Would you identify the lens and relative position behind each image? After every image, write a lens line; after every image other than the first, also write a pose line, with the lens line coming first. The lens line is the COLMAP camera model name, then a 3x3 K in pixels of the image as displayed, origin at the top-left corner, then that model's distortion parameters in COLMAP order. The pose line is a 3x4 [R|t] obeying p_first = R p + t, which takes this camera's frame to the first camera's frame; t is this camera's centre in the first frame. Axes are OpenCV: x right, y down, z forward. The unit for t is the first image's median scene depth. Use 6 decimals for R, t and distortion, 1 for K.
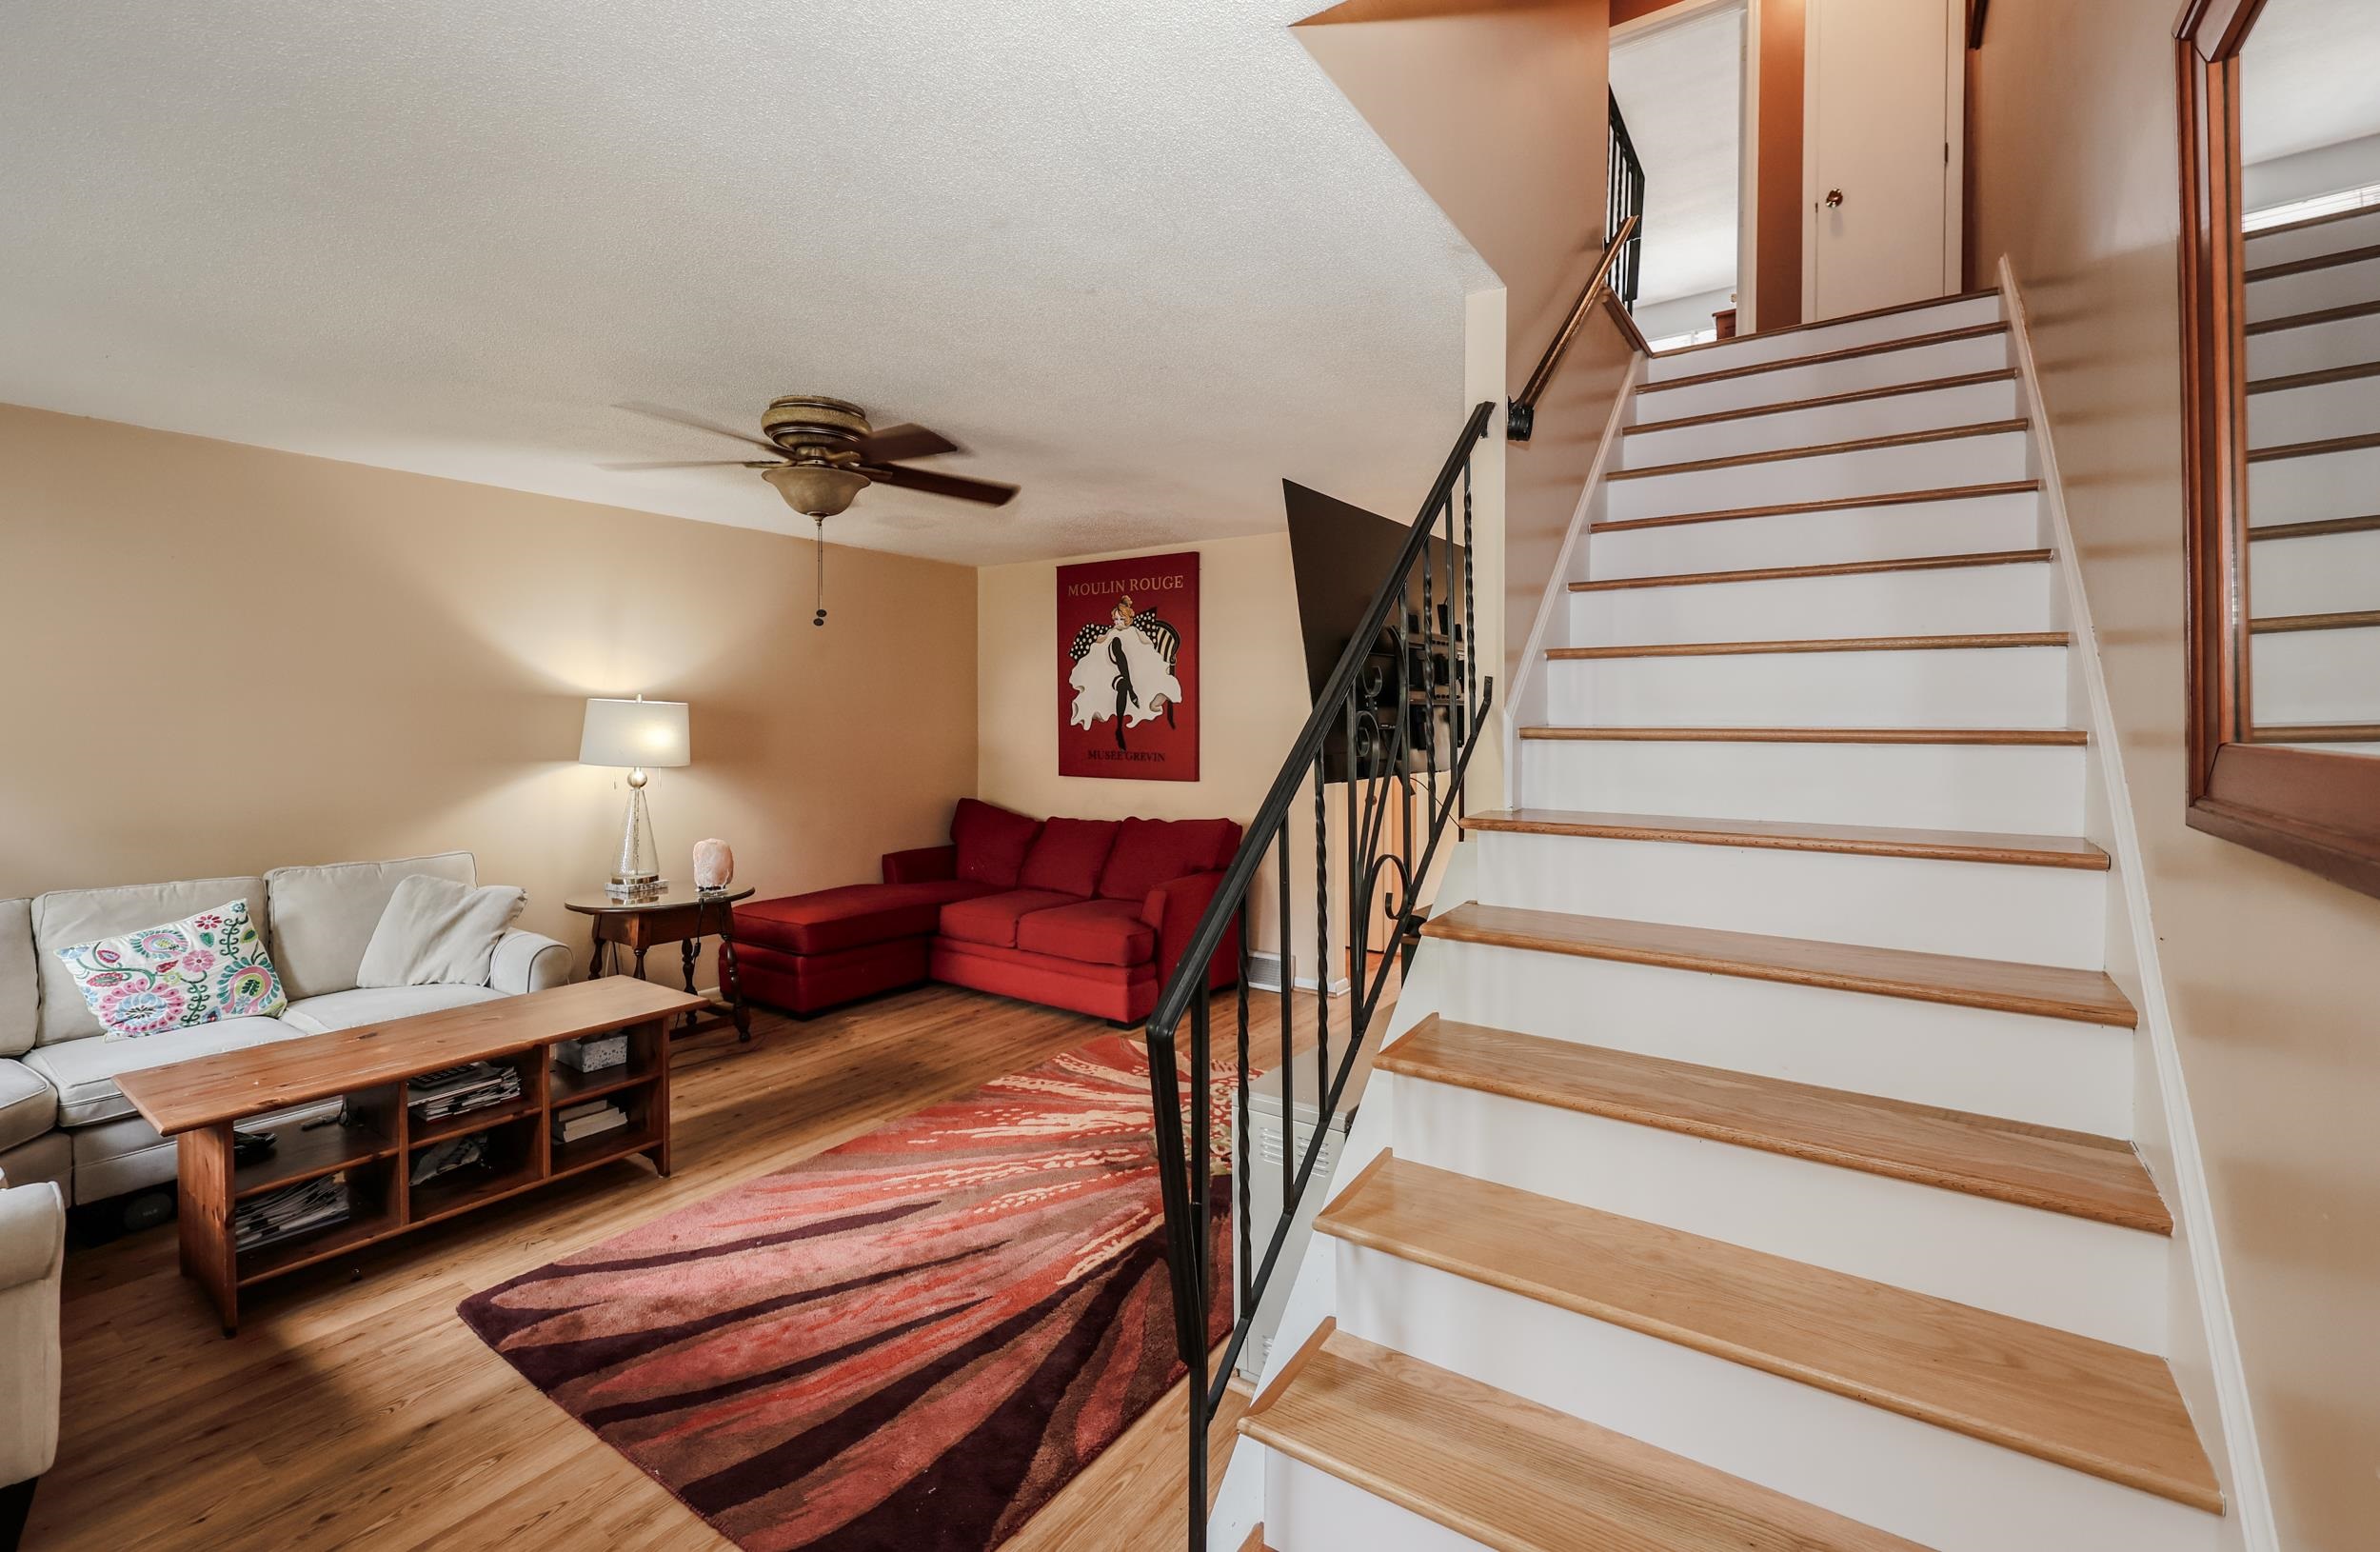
lens RADIAL K [[1008.7, 0, 1233.1], [0, 1008.7, 721.8], [0, 0, 1]] dist [0.001238, 0.000525]
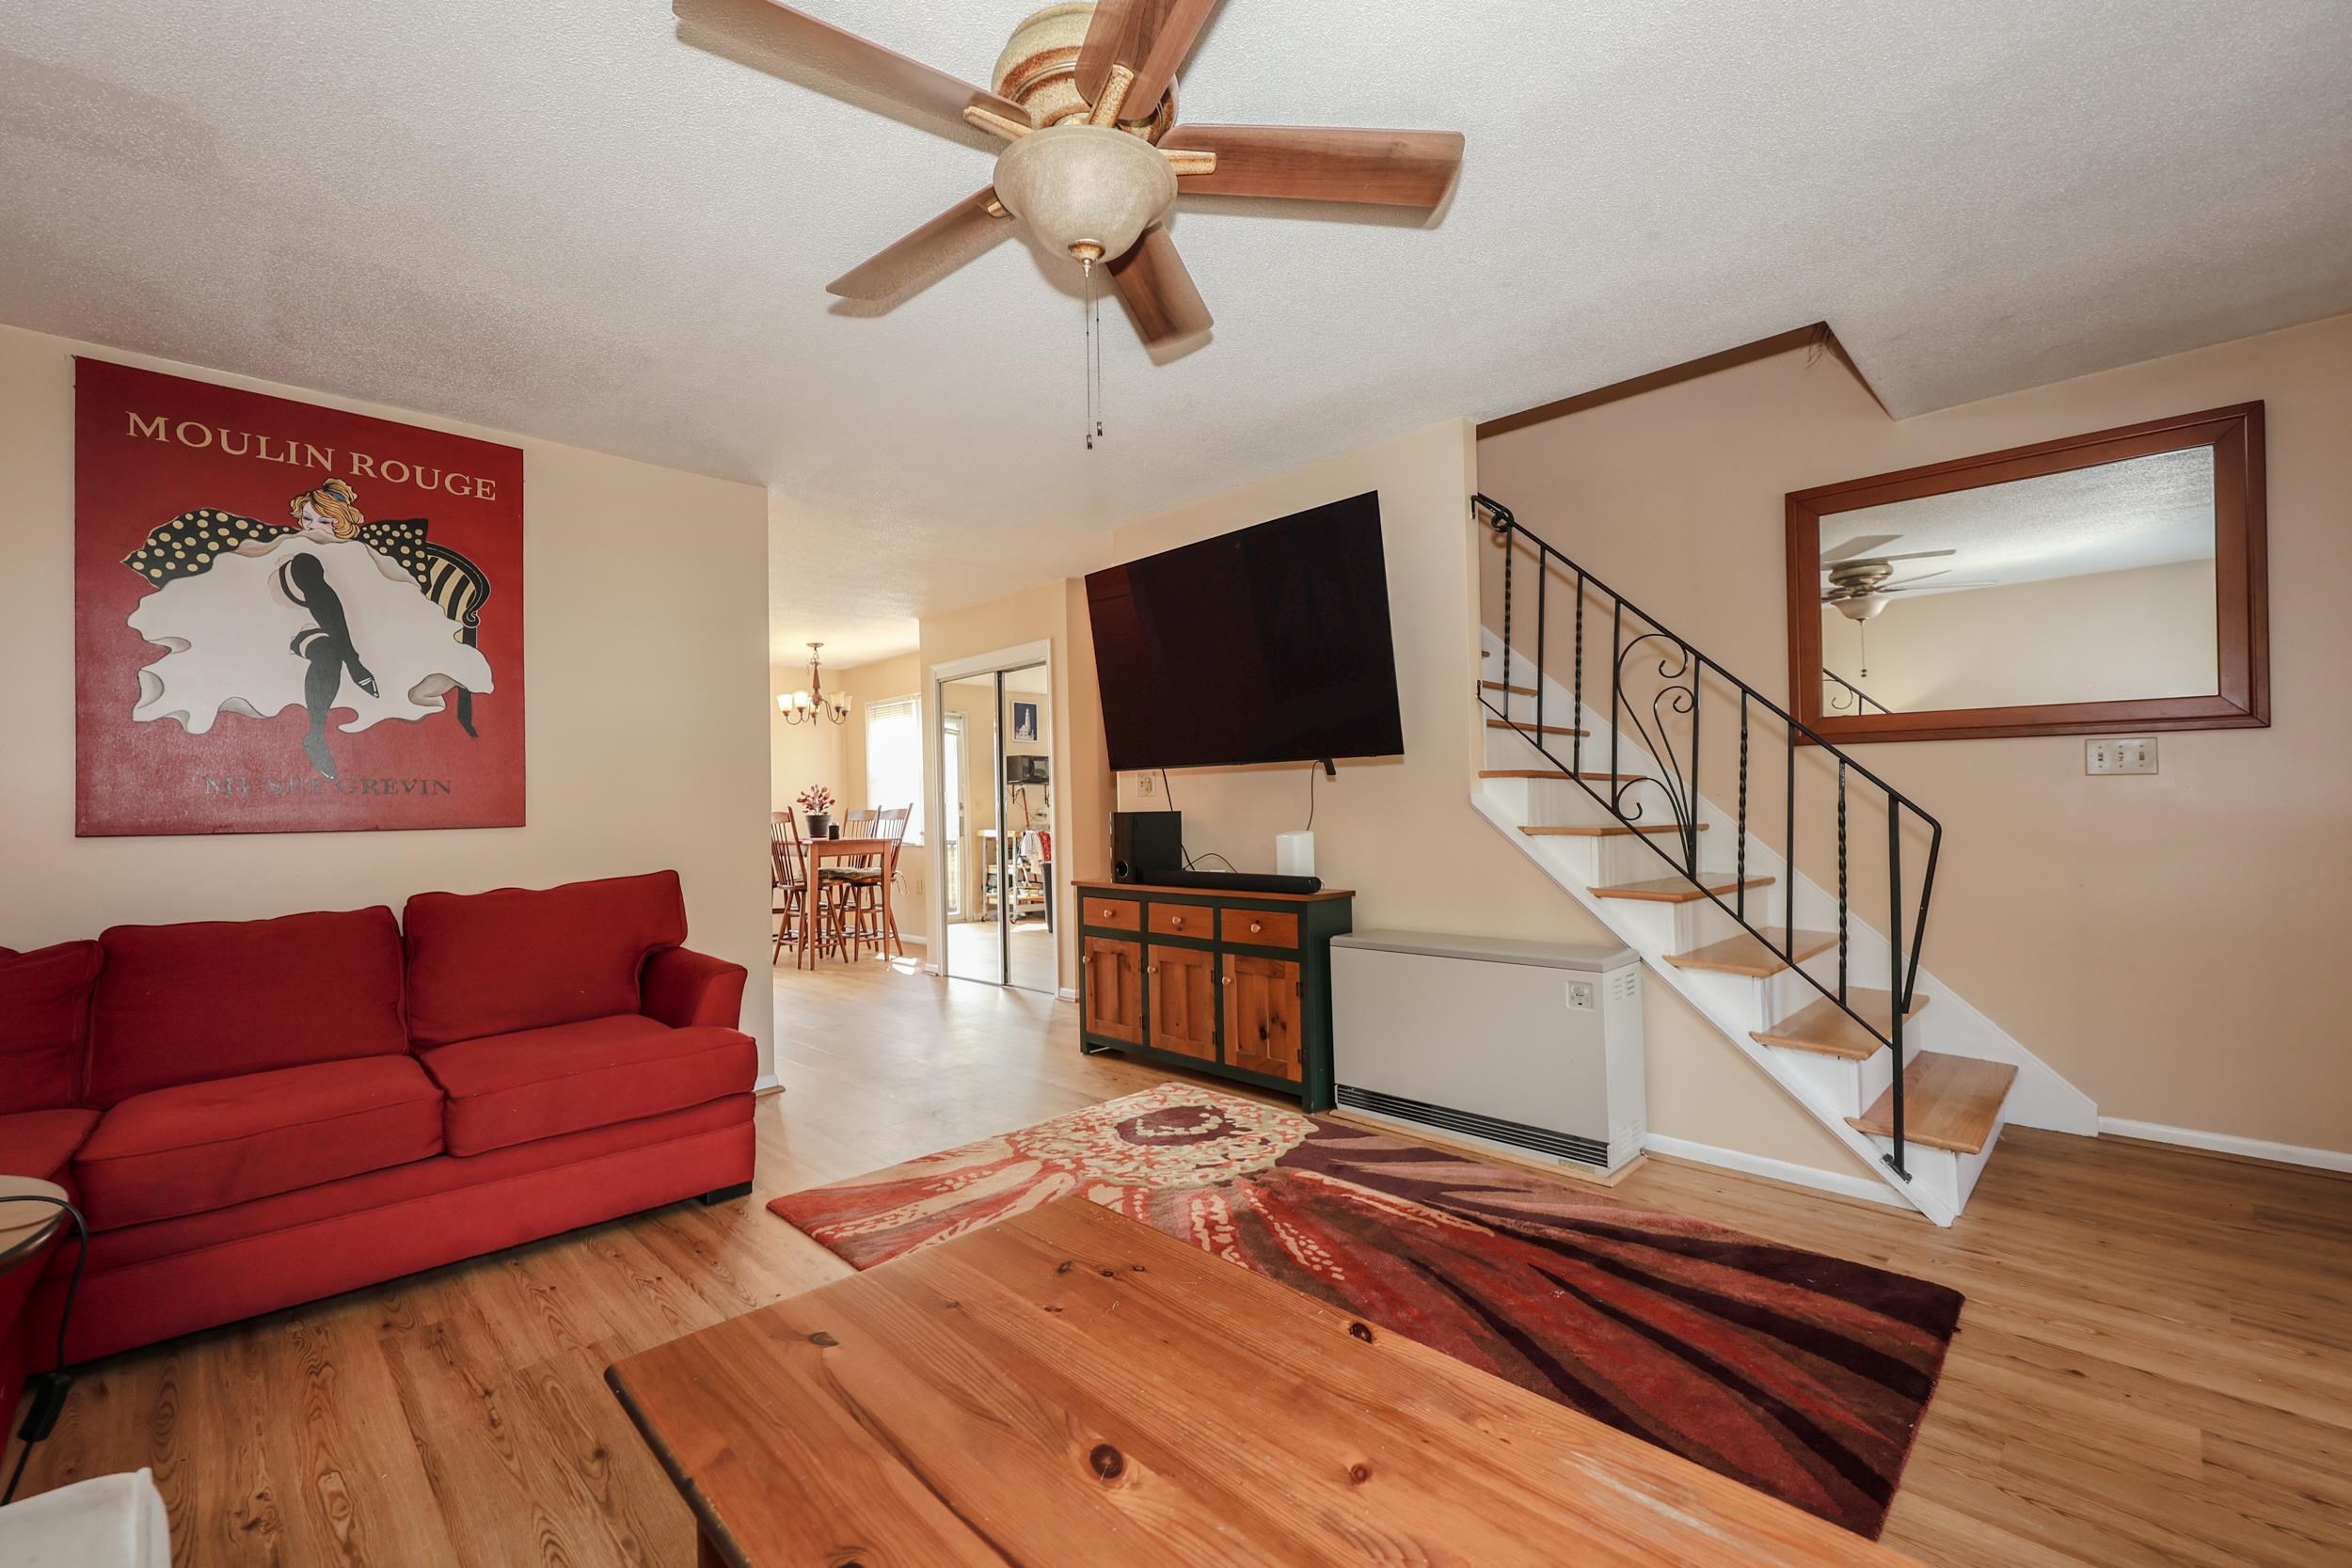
lens RADIAL K [[996.3, 0, 1169.1], [0, 996.3, 793.2], [0, 0, 1]] dist [0.001393, 0.000191]
pose [[0.204403, 0.010816, 0.978827, -0.756791], [0.024516, 0.999569, -0.016165, 0.081487], [-0.978580, 0.027301, 0.204050, 0.691214]]
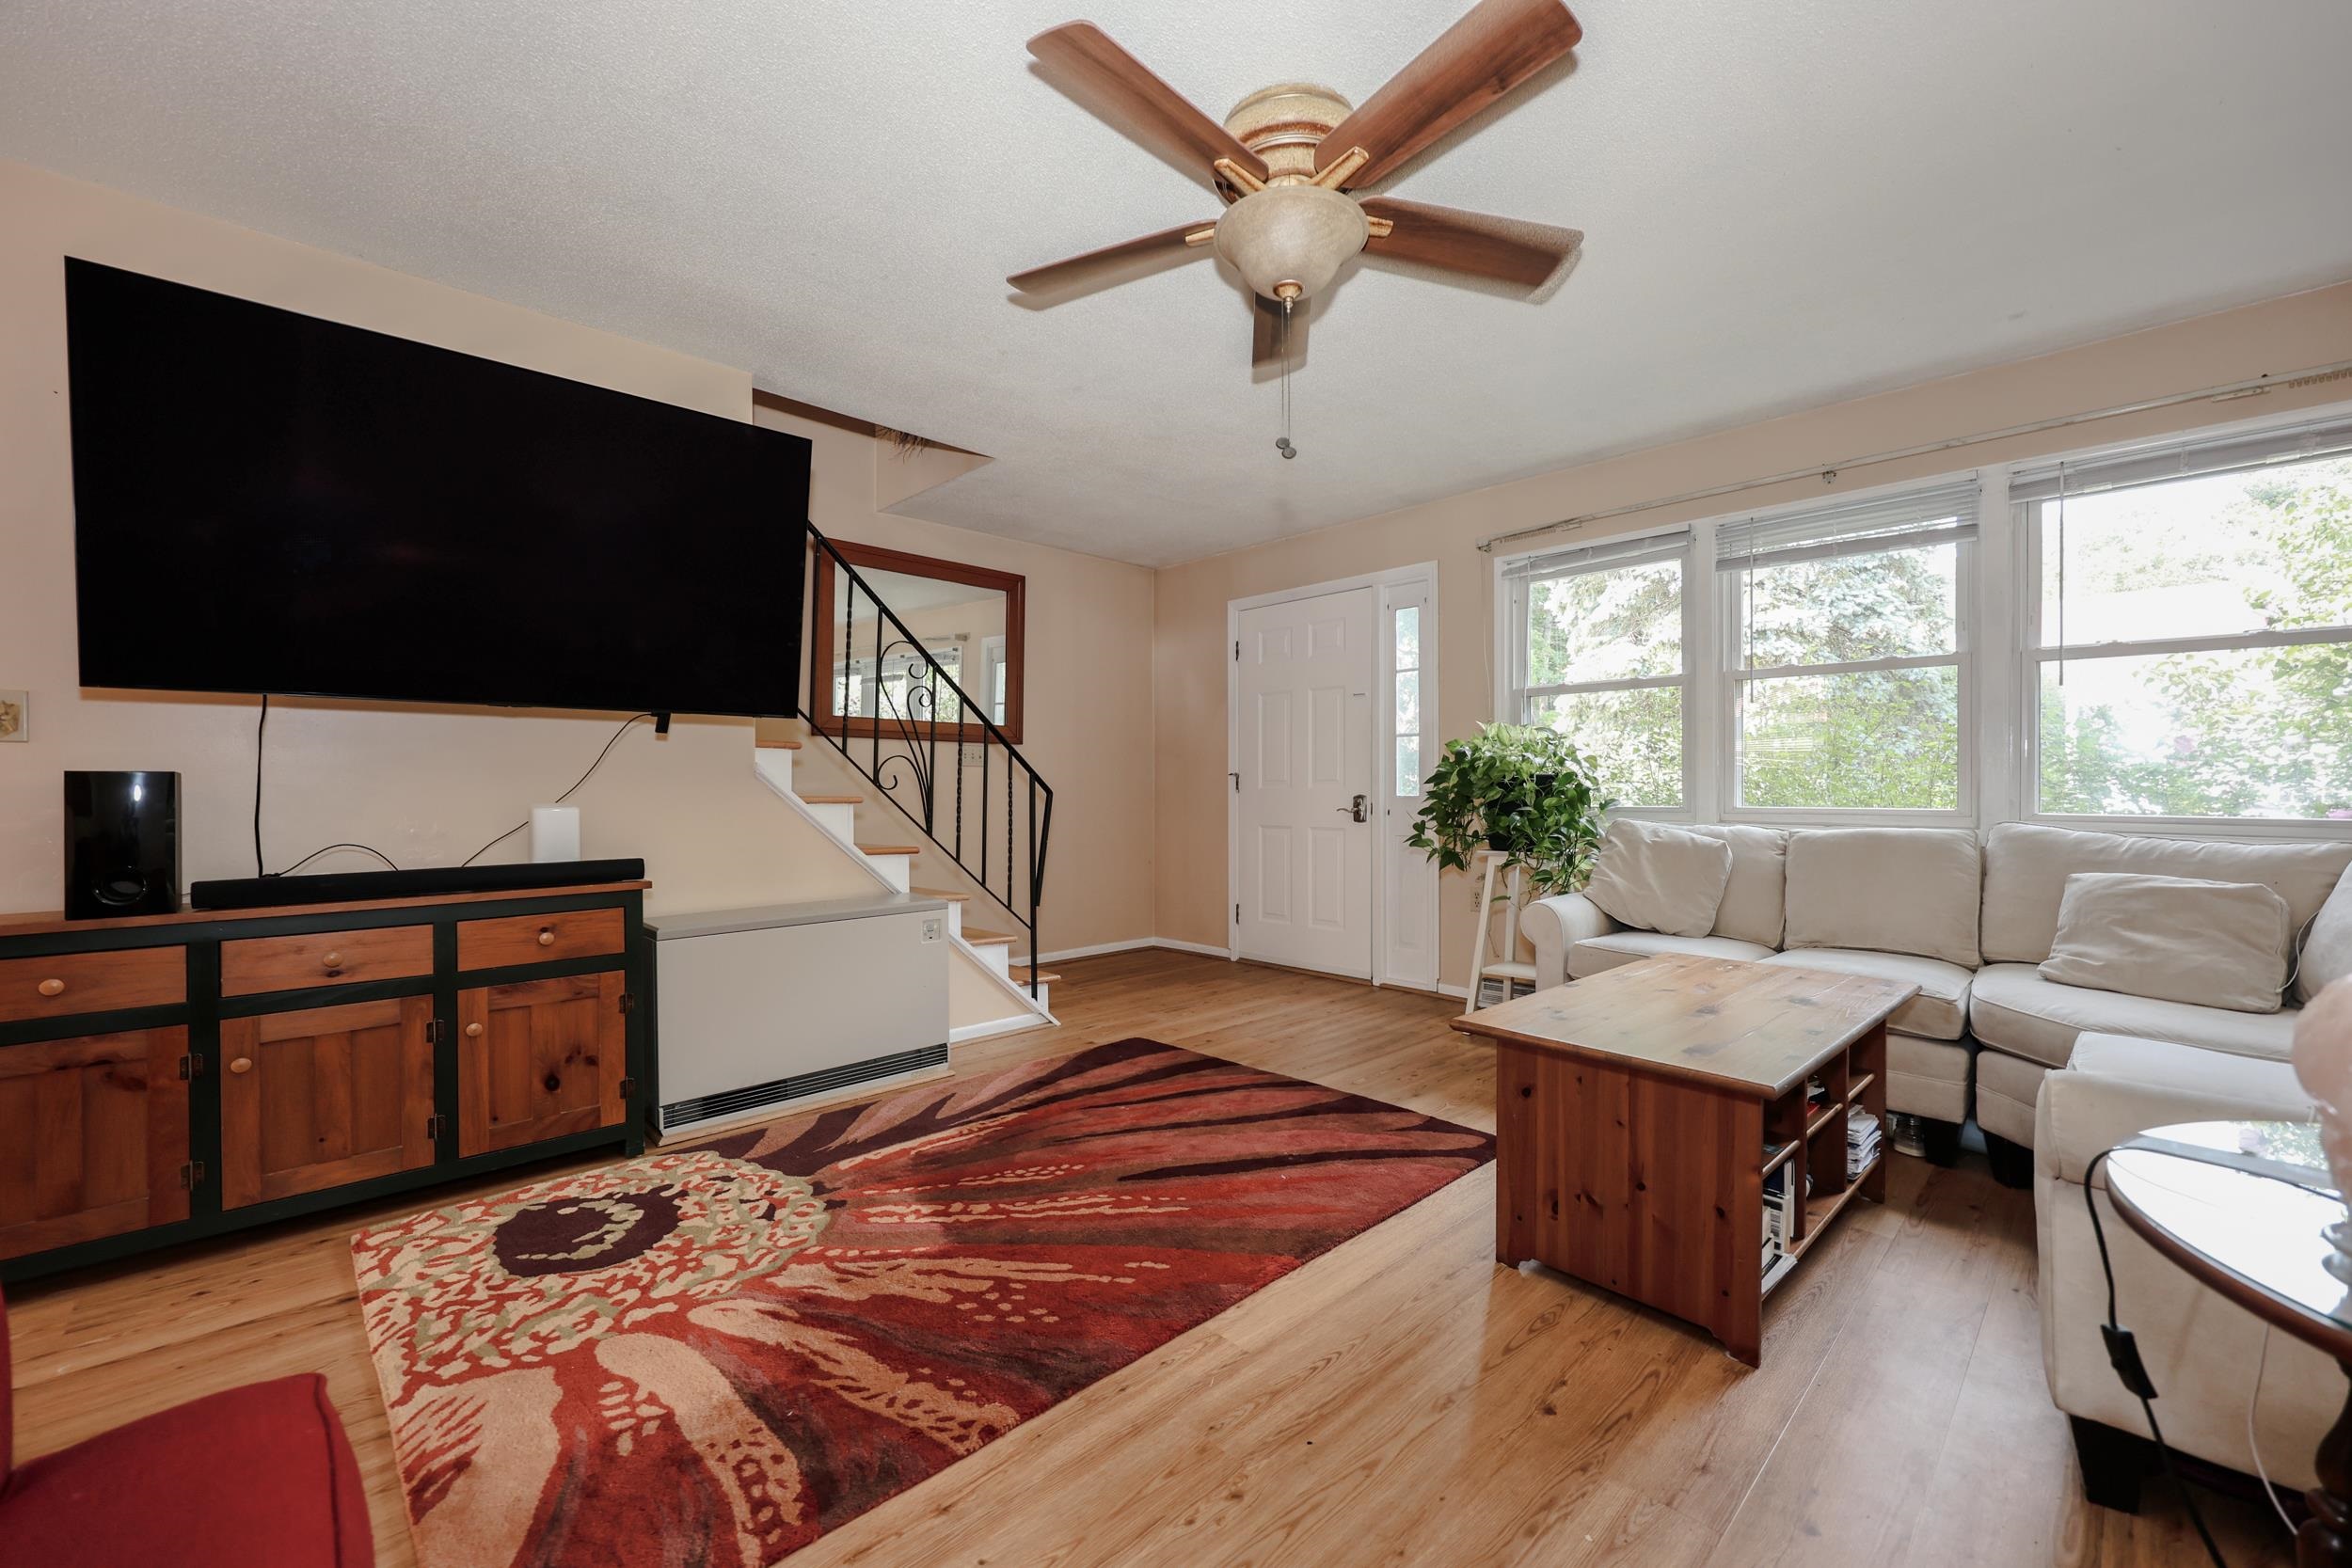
lens RADIAL K [[942.7, 0, 1176.3], [0, 942.7, 787.6], [0, 0, 1]] dist [0.001695, 0.000165]
pose [[-0.975870, 0.005493, 0.218282, -0.382277], [0.007893, 0.999918, 0.010128, 0.090921], [-0.218208, 0.011607, -0.975833, 1.315103]]
